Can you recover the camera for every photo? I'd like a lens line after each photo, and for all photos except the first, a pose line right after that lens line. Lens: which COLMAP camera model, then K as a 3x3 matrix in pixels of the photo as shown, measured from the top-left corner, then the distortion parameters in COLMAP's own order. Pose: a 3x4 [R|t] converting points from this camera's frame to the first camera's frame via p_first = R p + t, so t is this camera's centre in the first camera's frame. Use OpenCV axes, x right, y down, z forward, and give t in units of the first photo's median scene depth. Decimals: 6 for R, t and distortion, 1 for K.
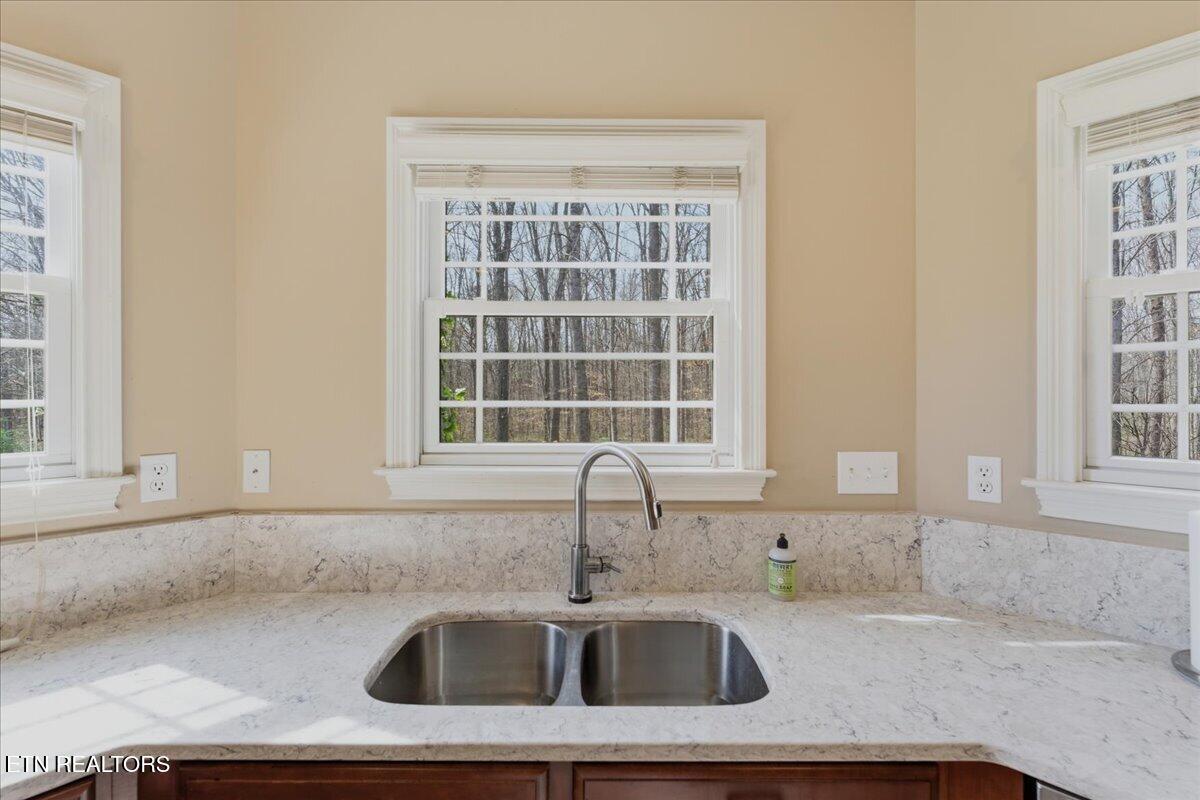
lens RADIAL K [[532.2, 0, 609.4], [0, 532.2, 399.7], [0, 0, 1]] dist [-0.000541, 0.000486]
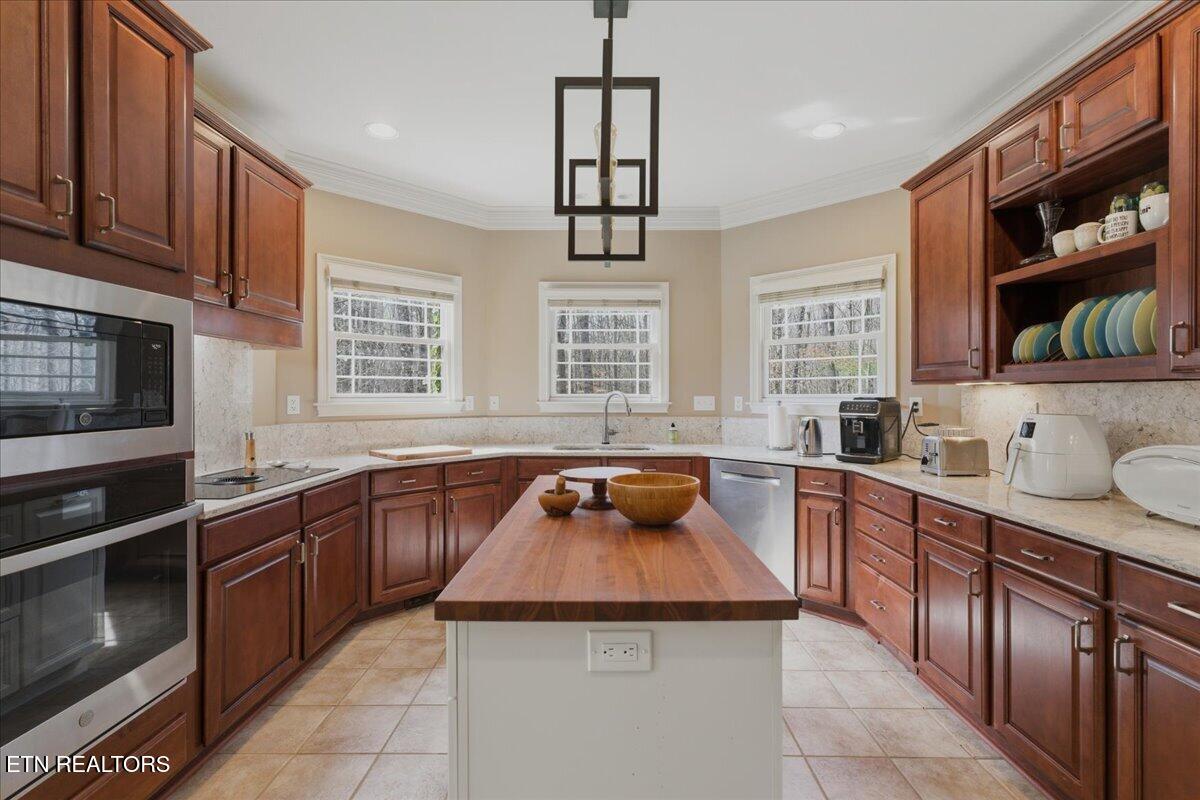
lens RADIAL K [[548.5, 0, 600.8], [0, 548.5, 395.7], [0, 0, 1]] dist [-0.000020, 0.000096]
pose [[0.999880, -0.000869, -0.015468, -0.033669], [0.000832, 0.999997, -0.002444, 0.104992], [0.015470, 0.002431, 0.999877, -2.041522]]
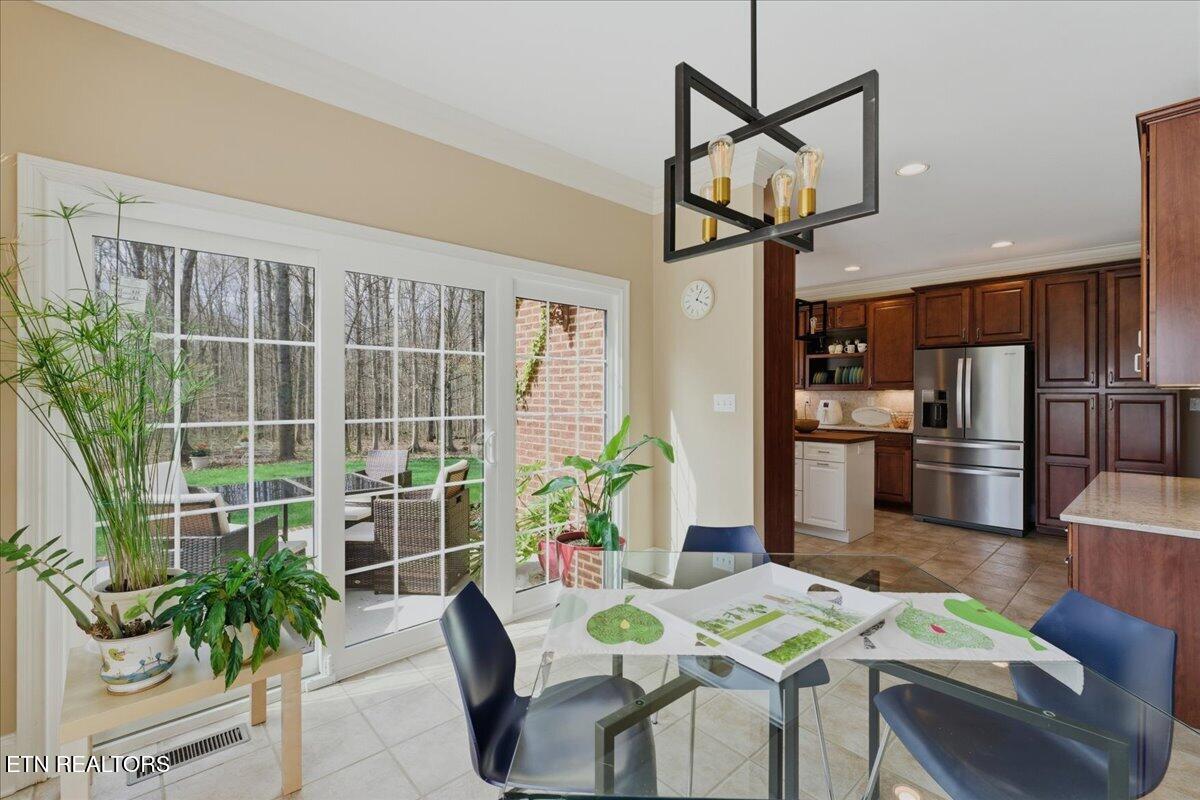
lens RADIAL K [[520.3, 0, 600.6], [0, 520.3, 397.1], [0, 0, 1]] dist [-0.000386, 0.000518]
pose [[0.748022, -0.004334, 0.663660, -3.468801], [0.002071, 0.999989, 0.004197, 0.100222], [-0.663671, -0.001765, 0.748022, -2.673915]]
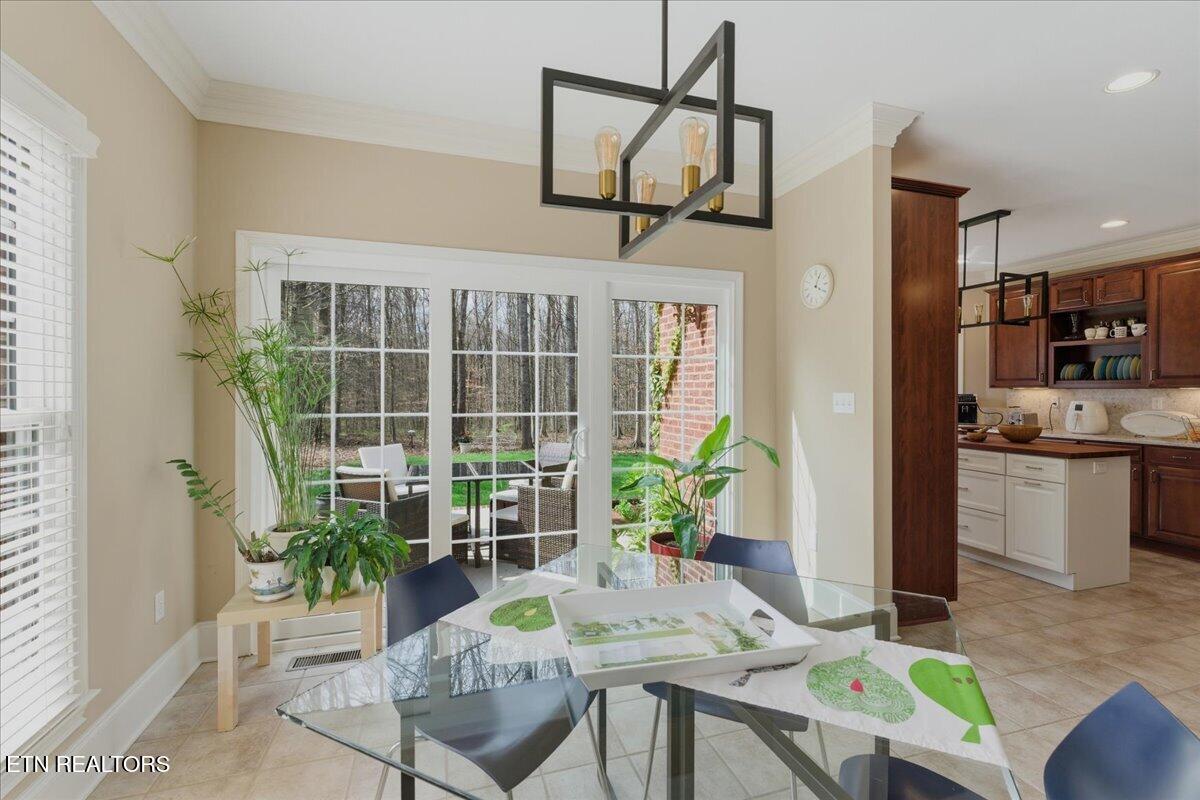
lens RADIAL K [[522.0, 0, 603.1], [0, 522.0, 393.8], [0, 0, 1]] dist [0.000243, 0.000656]
pose [[0.956006, 0.000230, 0.293348, -3.000433], [-0.000331, 1.000000, 0.000295, 0.101385], [-0.293348, -0.000379, 0.956006, -2.968206]]
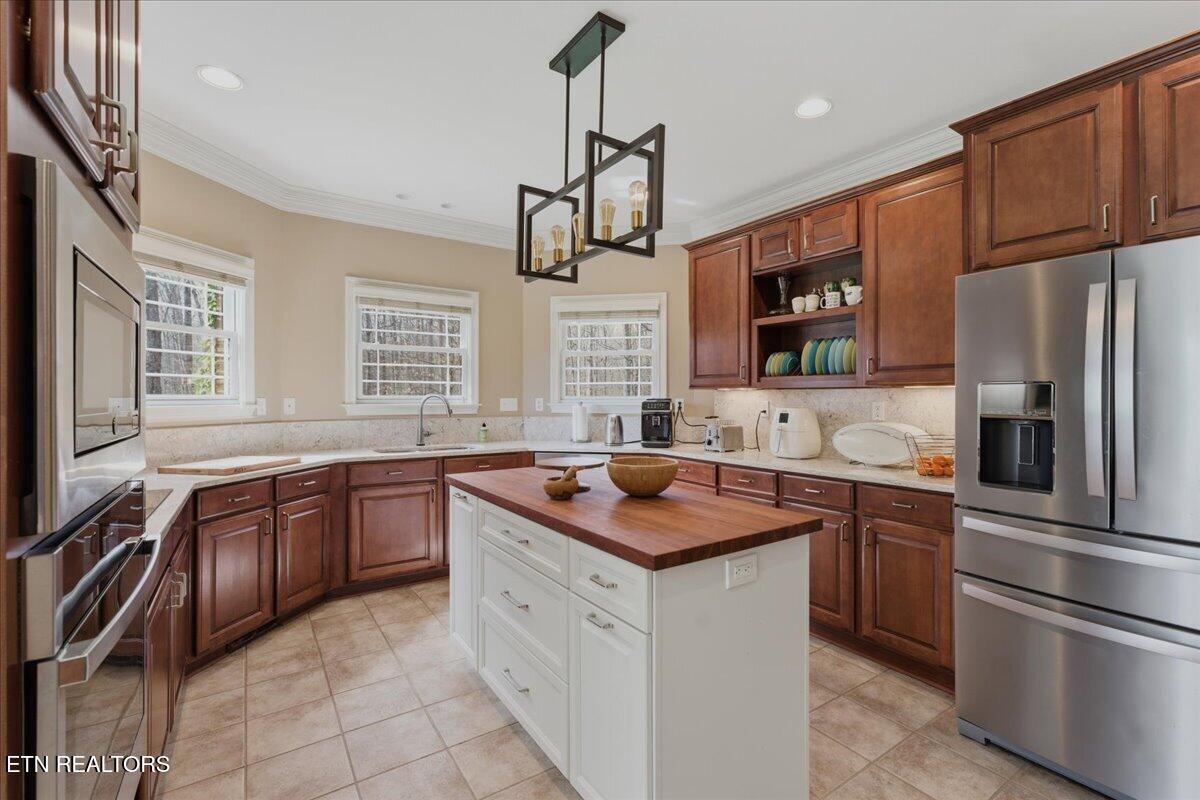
lens RADIAL K [[525.4, 0, 600.8], [0, 525.4, 397.3], [0, 0, 1]] dist [-0.001069, 0.000317]
pose [[0.833504, -0.000786, 0.552513, -0.828323], [0.003684, 0.999985, -0.004135, 0.110979], [-0.552502, 0.005482, 0.833494, -2.007882]]
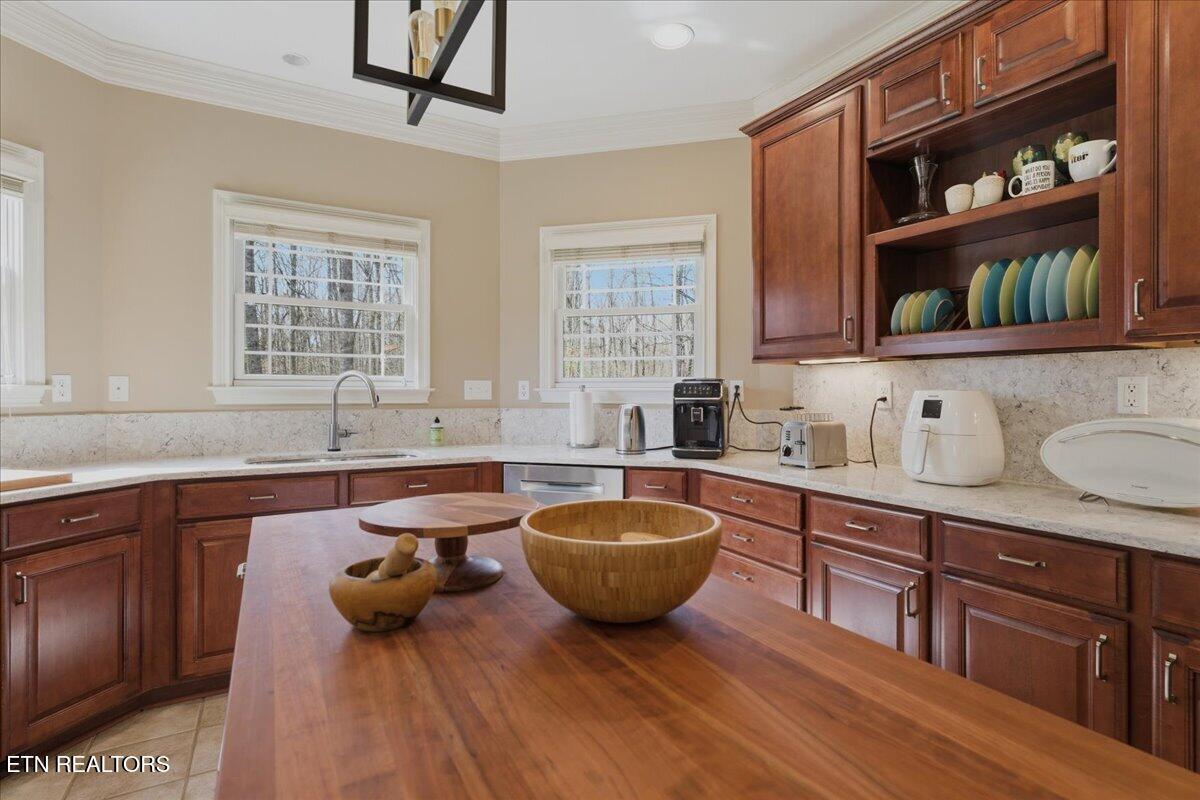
lens RADIAL K [[591.1, 0, 603.5], [0, 591.1, 392.6], [0, 0, 1]] dist [-0.002589, -0.000073]
pose [[0.874317, -0.000732, 0.485355, -0.238629], [0.002213, 0.999994, -0.002478, 0.158371], [-0.485350, 0.003241, 0.874314, -1.374386]]
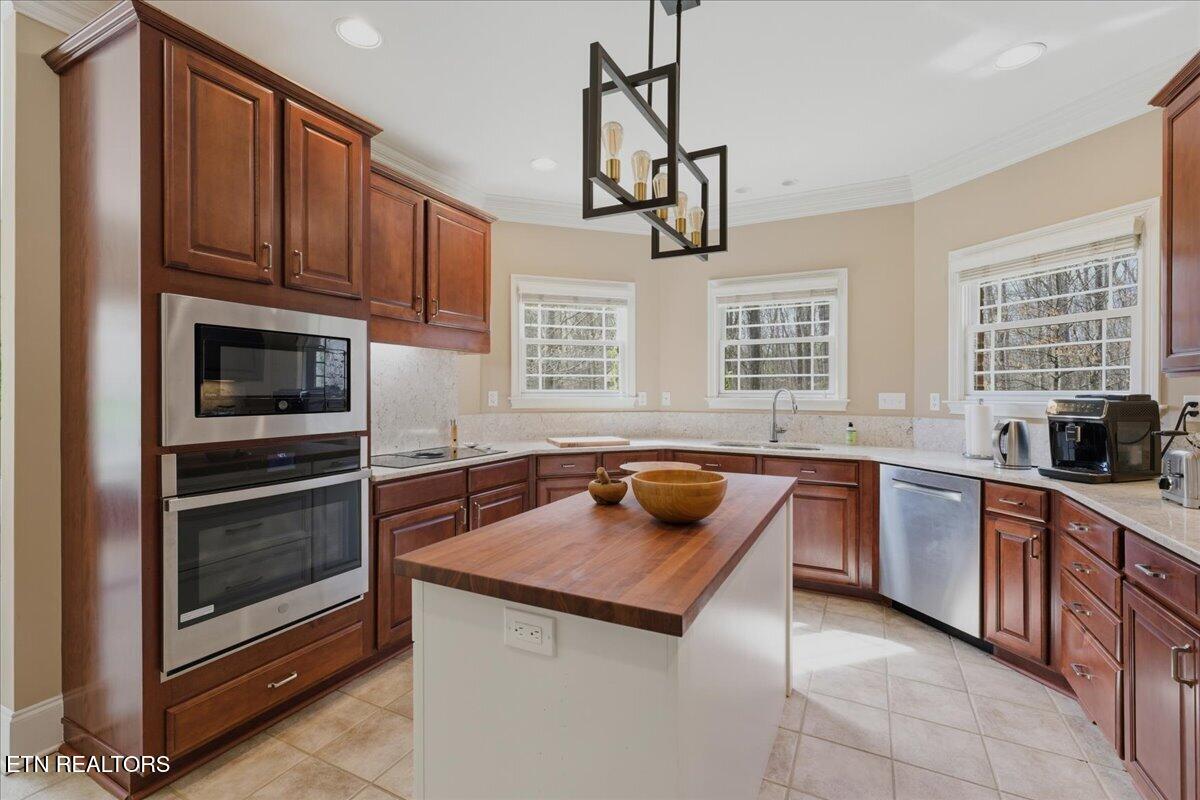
lens RADIAL K [[522.0, 0, 603.1], [0, 522.0, 393.8], [0, 0, 1]] dist [0.000243, 0.000656]
pose [[0.887798, 0.003517, -0.460220, 0.416644], [-0.004020, 0.999992, -0.000112, 0.110522], [0.460216, 0.001950, 0.887805, -1.906404]]
